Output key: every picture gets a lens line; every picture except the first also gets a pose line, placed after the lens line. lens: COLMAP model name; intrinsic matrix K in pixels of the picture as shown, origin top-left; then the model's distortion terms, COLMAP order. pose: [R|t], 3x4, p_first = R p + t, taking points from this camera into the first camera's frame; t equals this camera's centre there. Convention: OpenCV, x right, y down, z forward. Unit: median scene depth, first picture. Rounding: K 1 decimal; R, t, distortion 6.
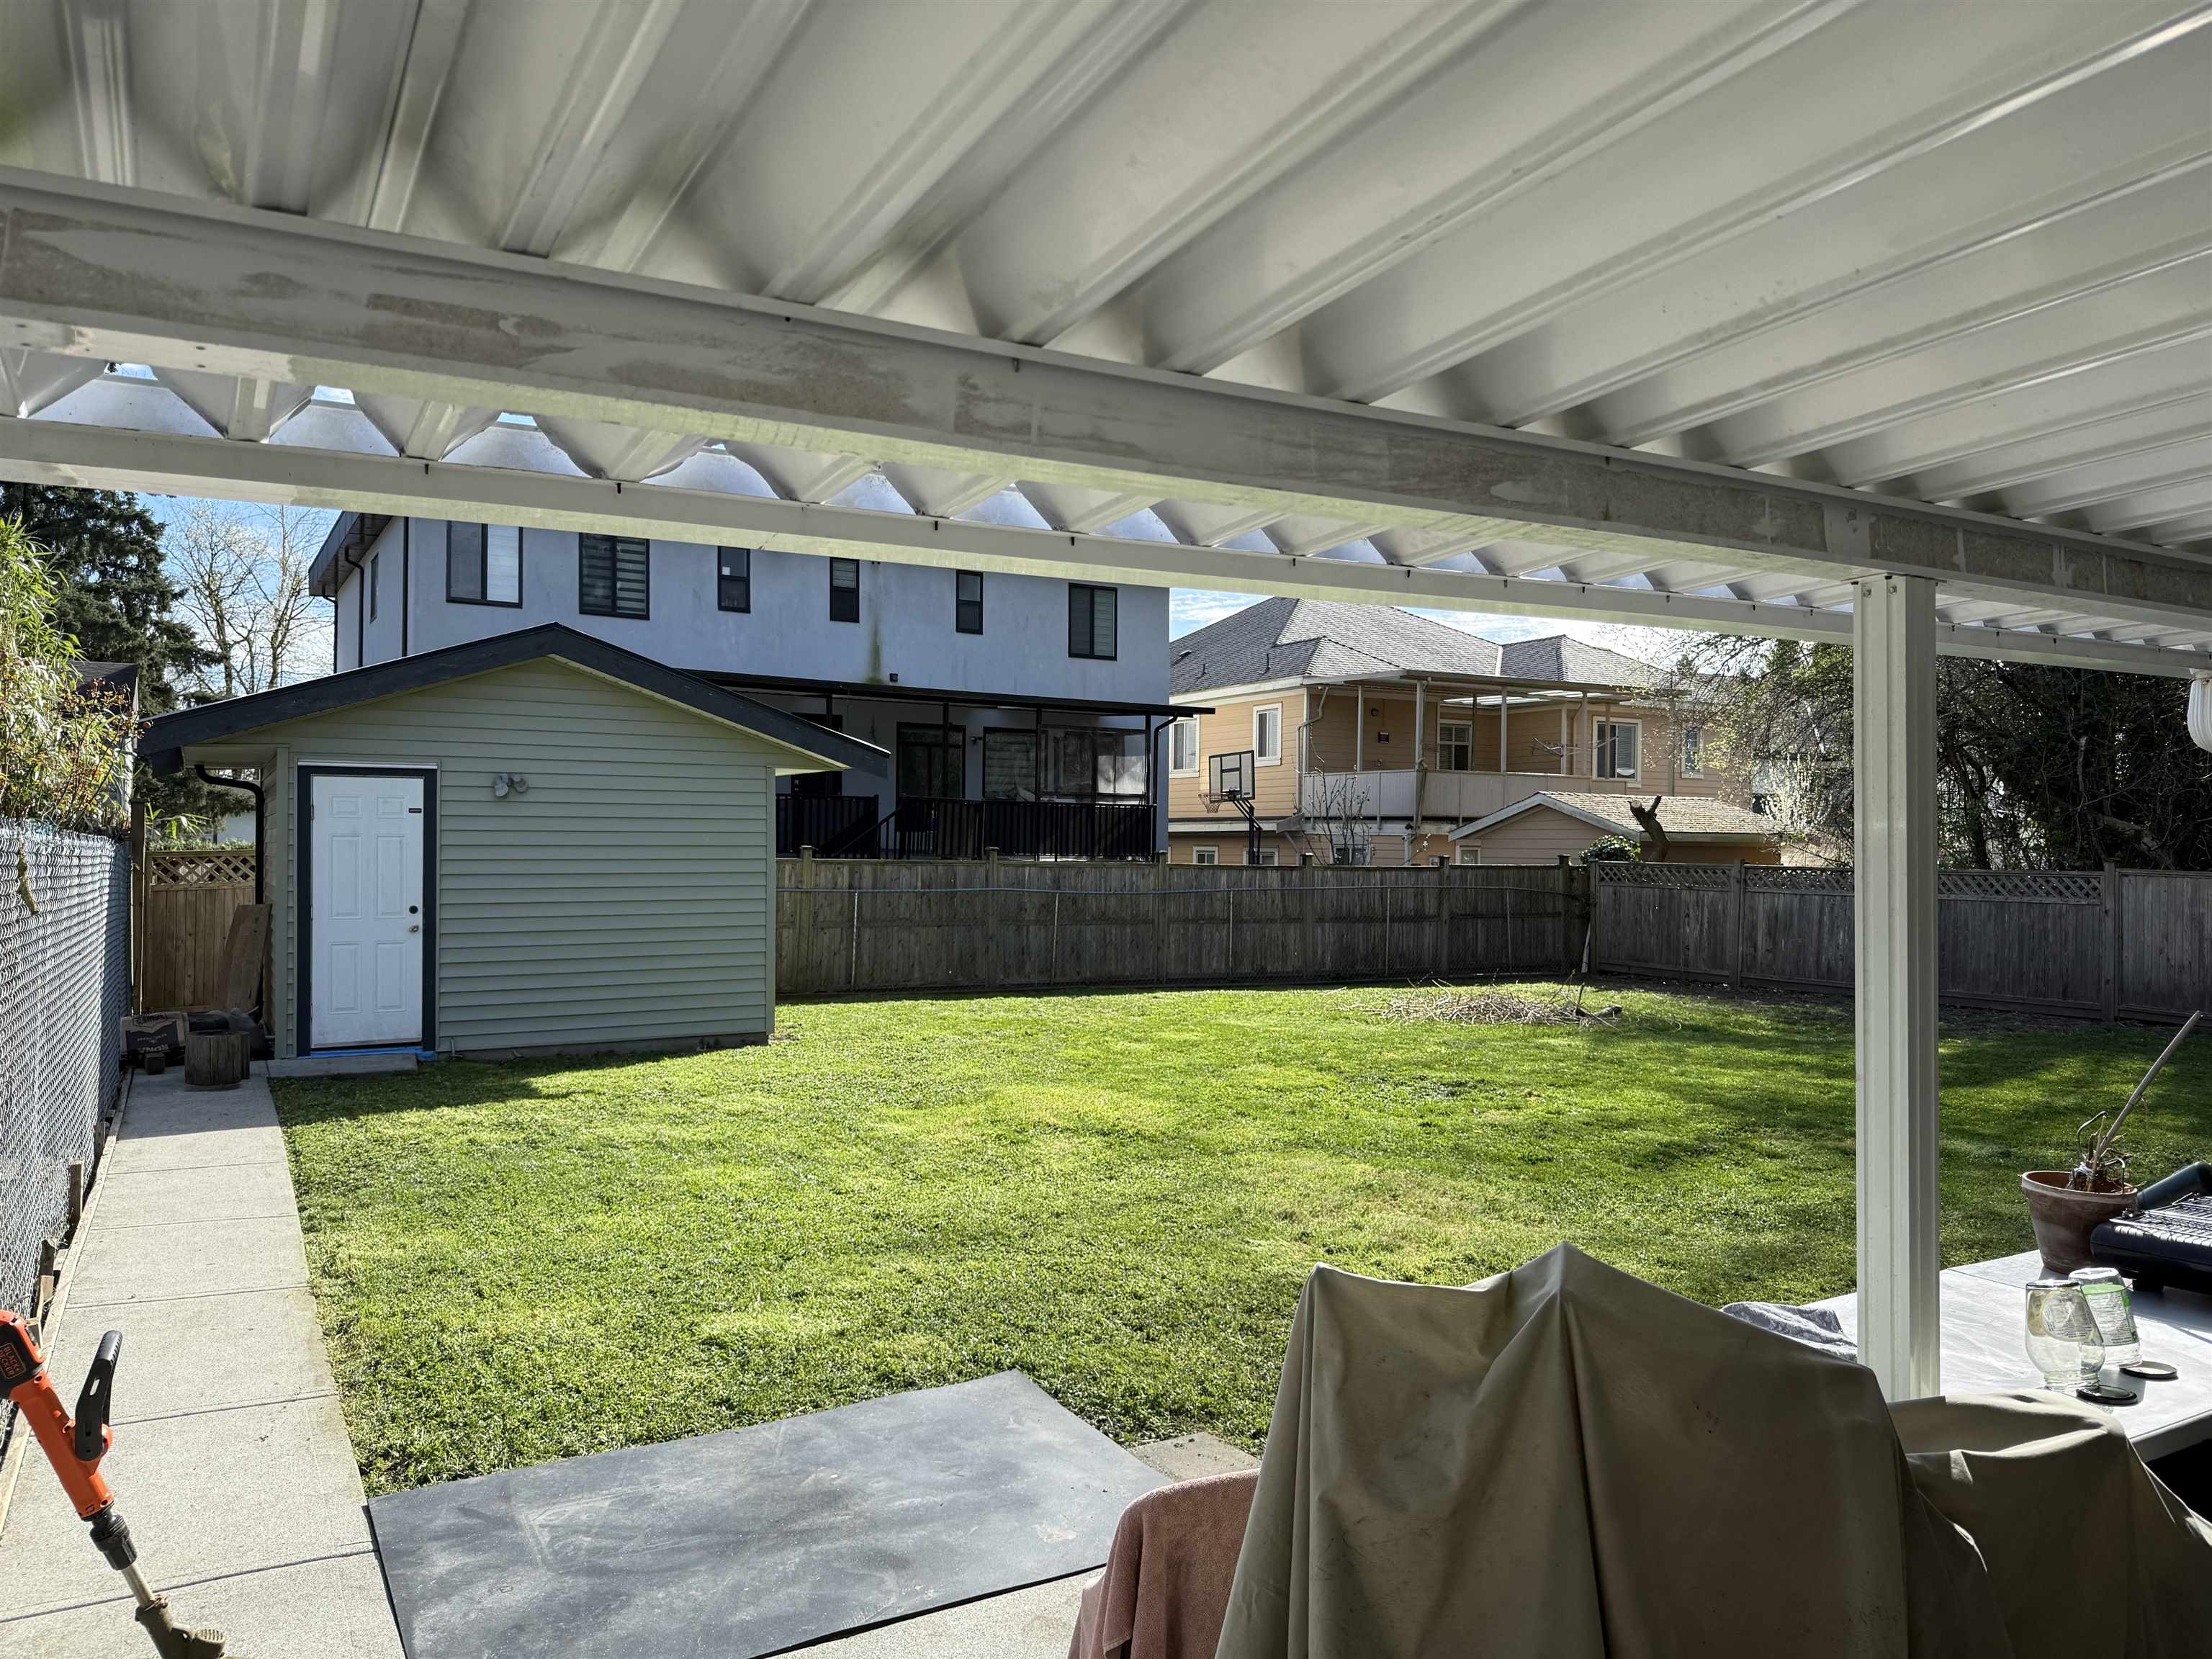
lens RADIAL K [[1550.0, 0, 1106.0], [0, 1550.0, 829.5], [0, 0, 1]] dist [0.041419, -0.002899]
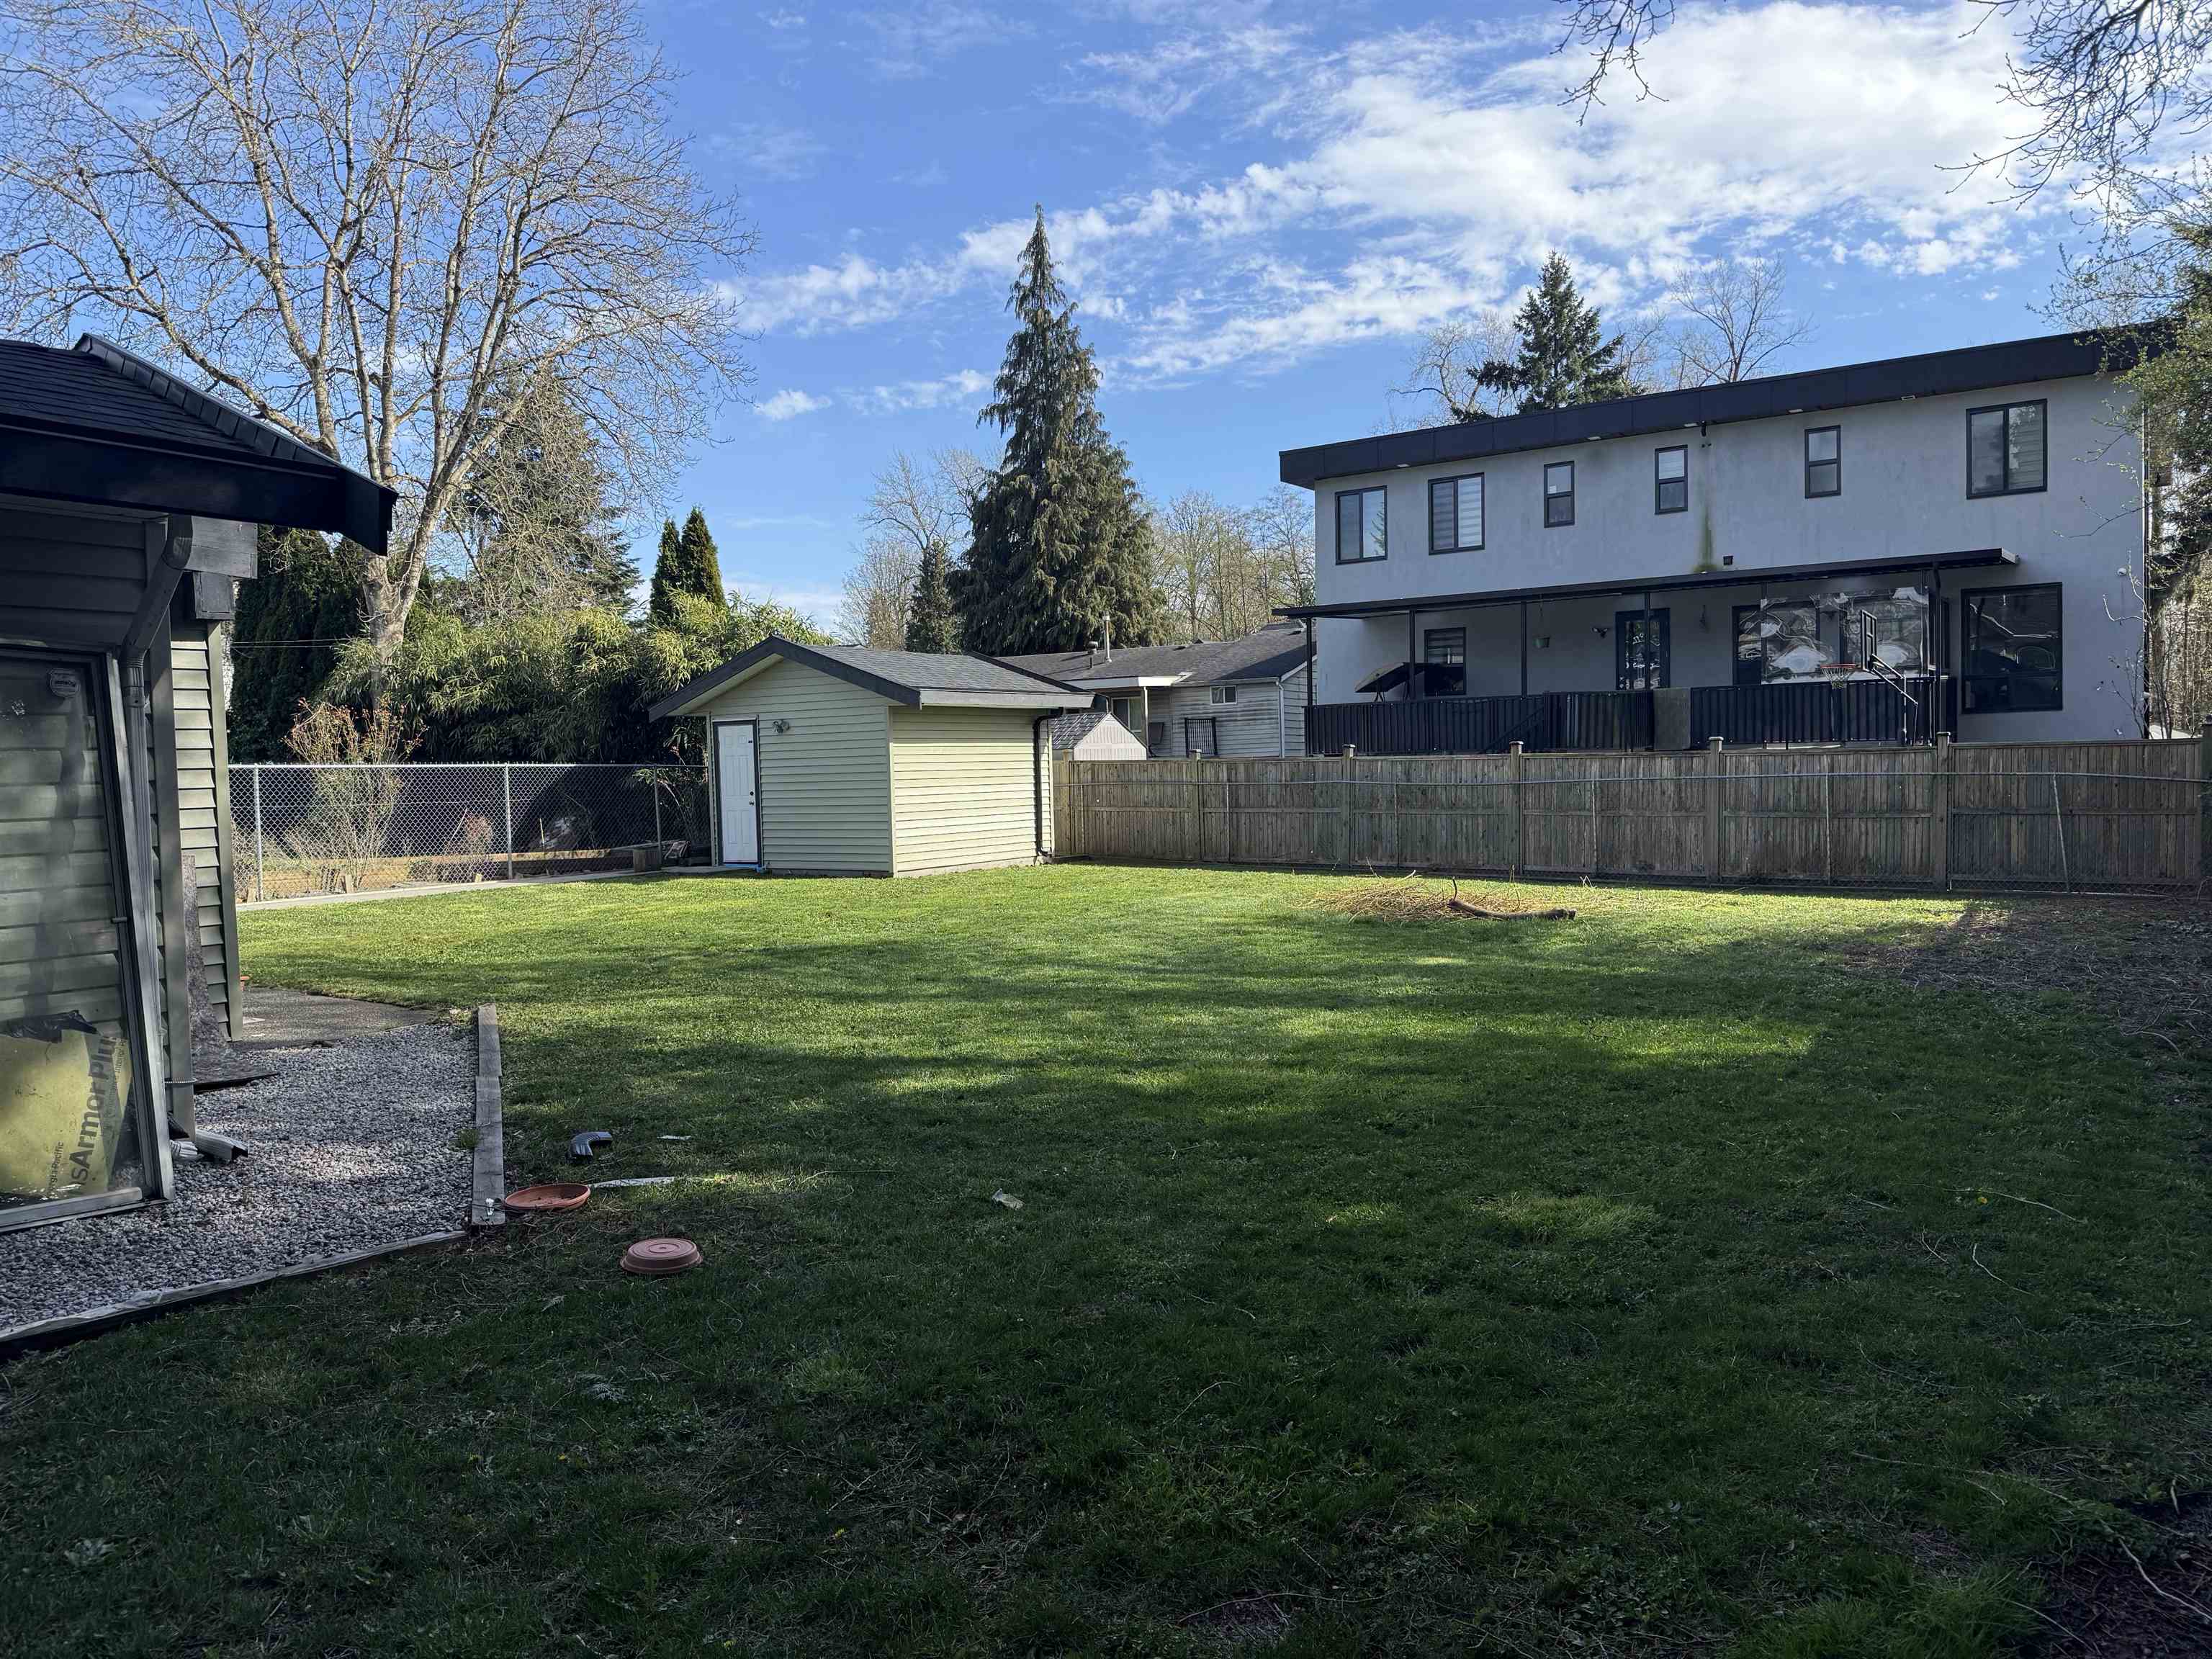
lens RADIAL K [[1550.0, 0, 1106.0], [0, 1550.0, 829.5], [0, 0, 1]] dist [0.041419, -0.002899]
pose [[0.436484, 0.021989, -0.899443, 0.779227], [0.038864, 0.998307, 0.043266, 0.015632], [0.898872, -0.053841, 0.434890, 0.307405]]
